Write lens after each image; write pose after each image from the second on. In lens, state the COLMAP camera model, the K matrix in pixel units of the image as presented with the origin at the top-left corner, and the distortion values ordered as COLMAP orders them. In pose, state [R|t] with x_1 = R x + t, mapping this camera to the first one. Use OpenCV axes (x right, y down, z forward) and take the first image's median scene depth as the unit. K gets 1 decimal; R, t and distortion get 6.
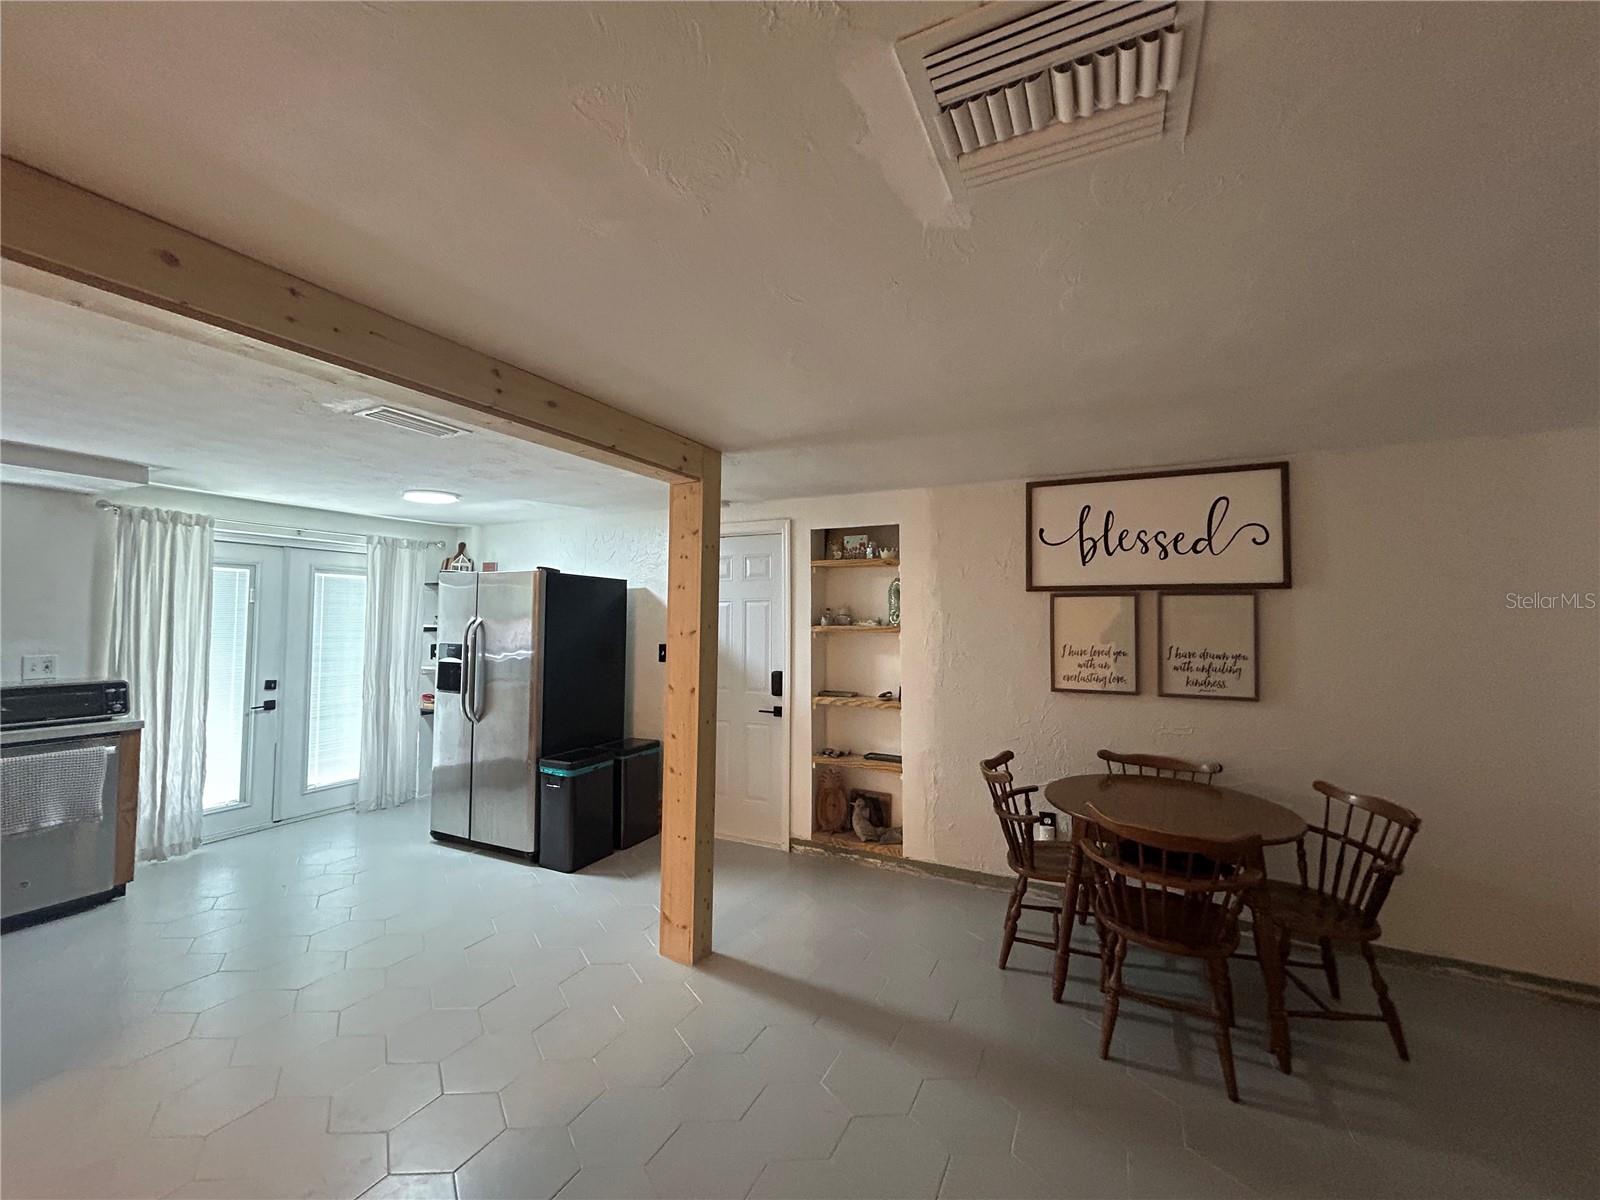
lens RADIAL K [[644.7, 0, 794.5], [0, 644.7, 593.6], [0, 0, 1]] dist [-0.000064, -0.000168]
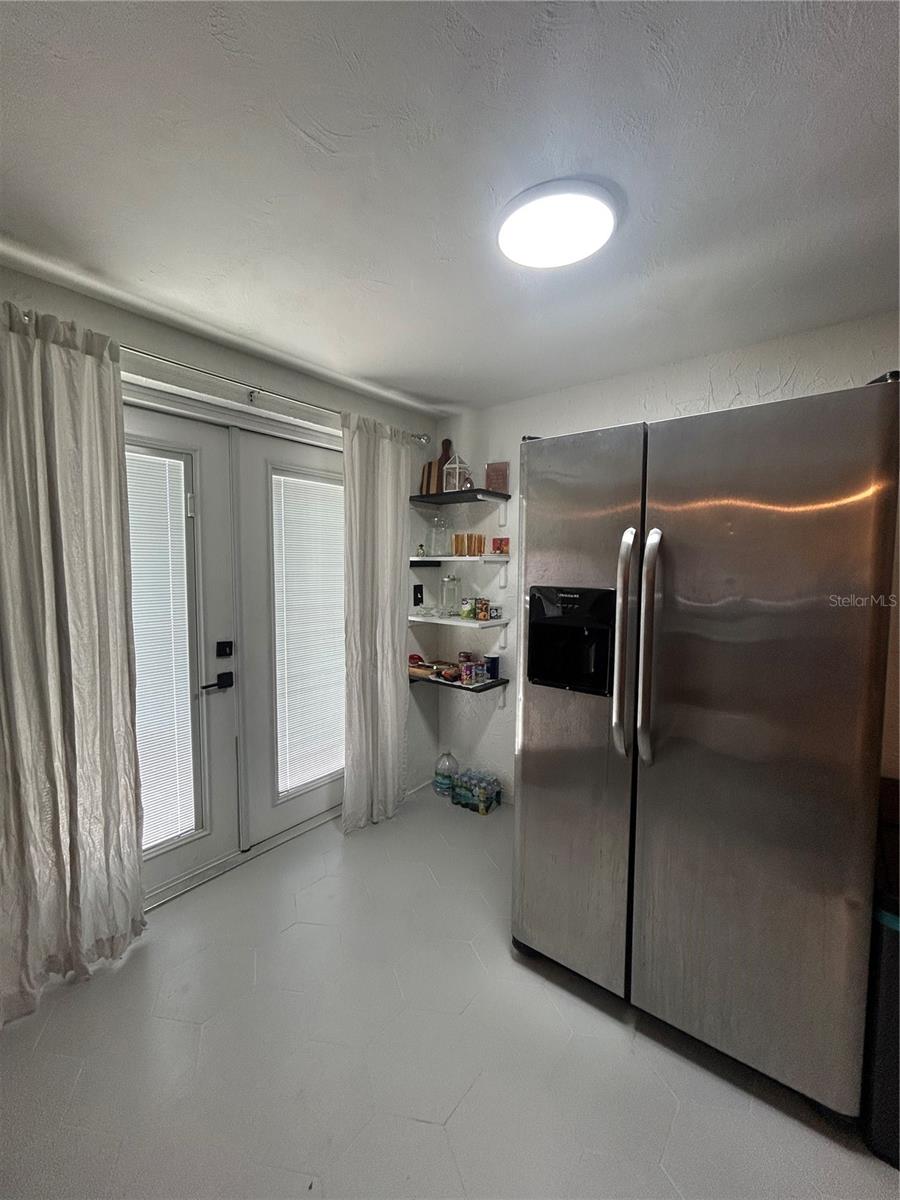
lens RADIAL K [[483.5, 0, 450.3], [0, 483.5, 597.1], [0, 0, 1]] dist [-0.000064, -0.000168]
pose [[0.980638, 0.013263, -0.195381, -0.510199], [0.008298, 0.993993, 0.109124, 0.040981], [0.195654, -0.108633, 0.974638, 0.593670]]
